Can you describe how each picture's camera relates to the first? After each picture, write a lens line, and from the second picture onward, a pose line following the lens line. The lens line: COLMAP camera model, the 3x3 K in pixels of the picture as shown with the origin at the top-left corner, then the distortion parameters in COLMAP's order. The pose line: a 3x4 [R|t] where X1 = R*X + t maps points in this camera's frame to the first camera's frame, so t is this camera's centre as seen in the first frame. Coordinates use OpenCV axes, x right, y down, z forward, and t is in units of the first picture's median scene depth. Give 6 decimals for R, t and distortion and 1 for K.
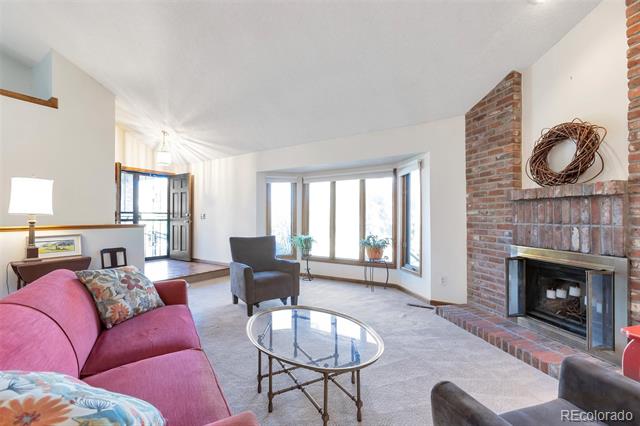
lens RADIAL K [[287.0, 0, 319.4], [0, 287.0, 213.3], [0, 0, 1]] dist [0.002460, 0.002364]
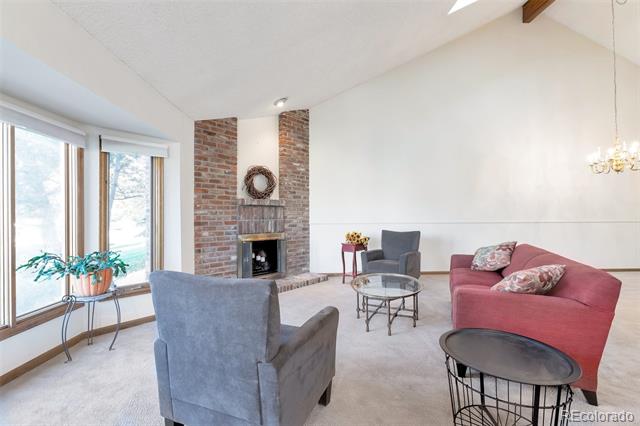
lens RADIAL K [[279.4, 0, 300.0], [0, 279.4, 206.1], [0, 0, 1]] dist [-0.001410, 0.000198]
pose [[-0.530325, 0.032145, 0.847185, -0.592657], [-0.005514, 0.999129, -0.041362, 0.017183], [-0.847776, -0.026607, -0.529686, 1.233724]]
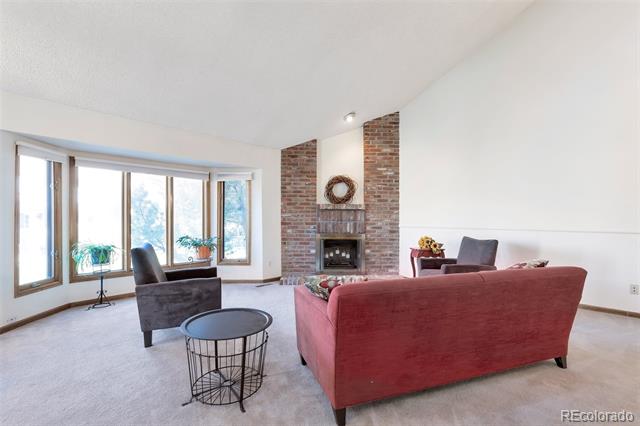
lens RADIAL K [[287.0, 0, 321.3], [0, 287.0, 212.9], [0, 0, 1]] dist [0.002460, 0.002364]
pose [[0.184164, 0.018260, 0.982726, -0.940765], [-0.015349, 0.999759, -0.015700, 0.006792], [-0.982776, -0.012193, 0.184400, 0.521280]]
